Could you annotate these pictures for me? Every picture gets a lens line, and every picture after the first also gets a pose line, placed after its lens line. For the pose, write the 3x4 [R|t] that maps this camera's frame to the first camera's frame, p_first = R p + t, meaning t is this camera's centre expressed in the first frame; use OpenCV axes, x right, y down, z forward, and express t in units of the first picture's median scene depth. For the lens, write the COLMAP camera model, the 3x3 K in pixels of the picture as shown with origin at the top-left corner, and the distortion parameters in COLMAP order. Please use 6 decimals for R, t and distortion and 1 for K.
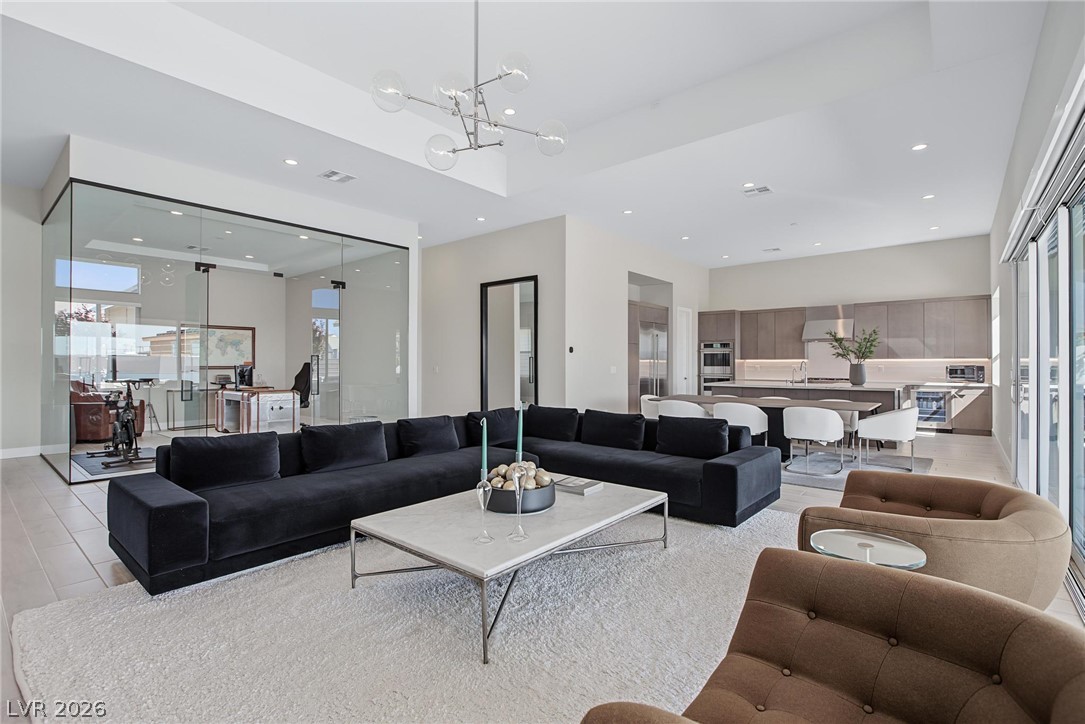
lens RADIAL K [[497.5, 0, 545.6], [0, 497.5, 362.5], [0, 0, 1]] dist [-0.002175, 0.000181]
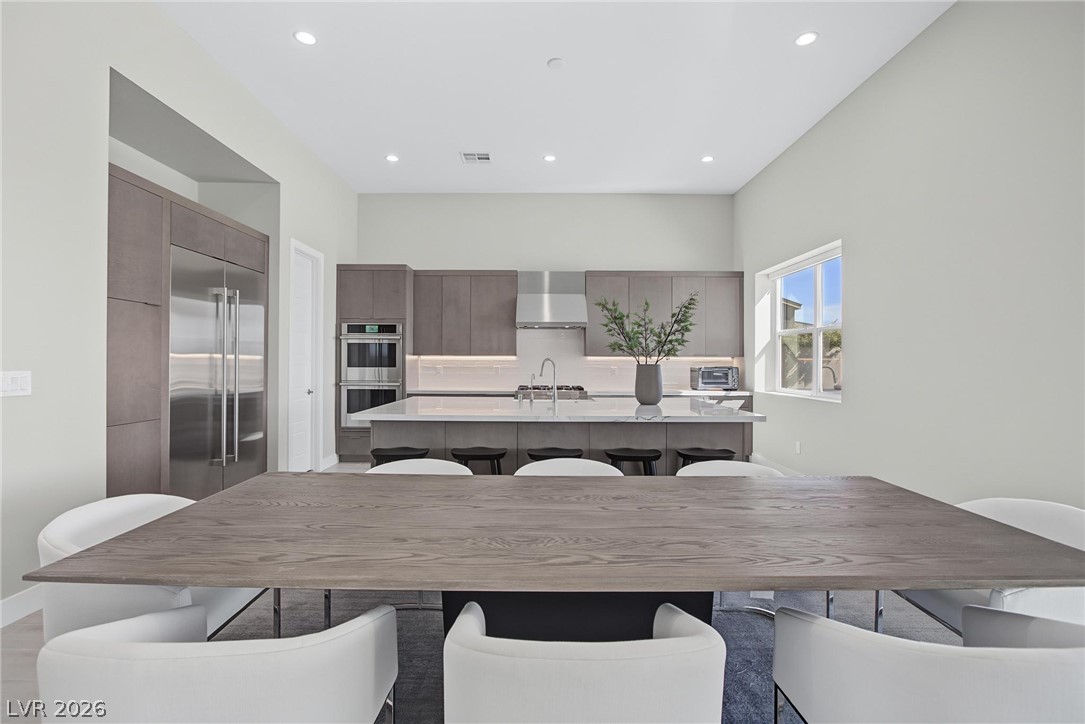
lens RADIAL K [[494.1, 0, 542.7], [0, 494.1, 358.2], [0, 0, 1]] dist [-0.009572, -0.000081]
pose [[0.769739, 0.008303, 0.638305, 0.181599], [-0.005489, 0.999965, -0.006389, -0.000008], [-0.638335, 0.001415, 0.769757, 0.587628]]
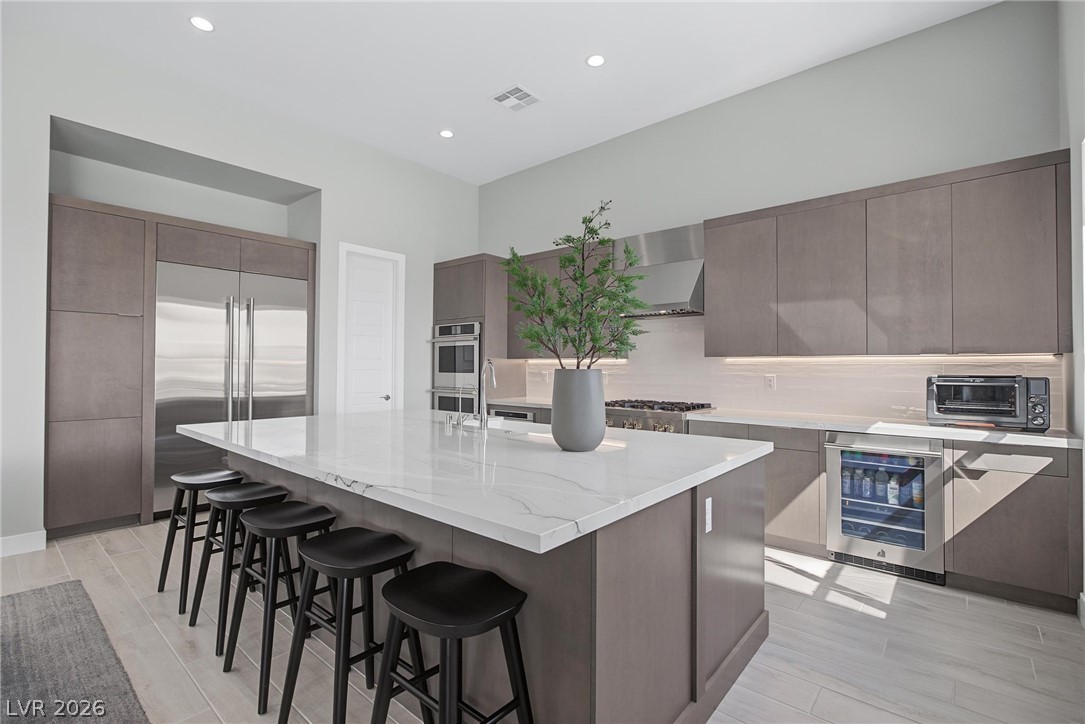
lens RADIAL K [[494.1, 0, 542.7], [0, 494.1, 358.2], [0, 0, 1]] dist [-0.009572, -0.000081]
pose [[0.999702, 0.002634, -0.024272, 0.542848], [-0.003013, 0.999874, -0.015607, 0.000769], [0.024228, 0.015675, 0.999584, 0.648494]]
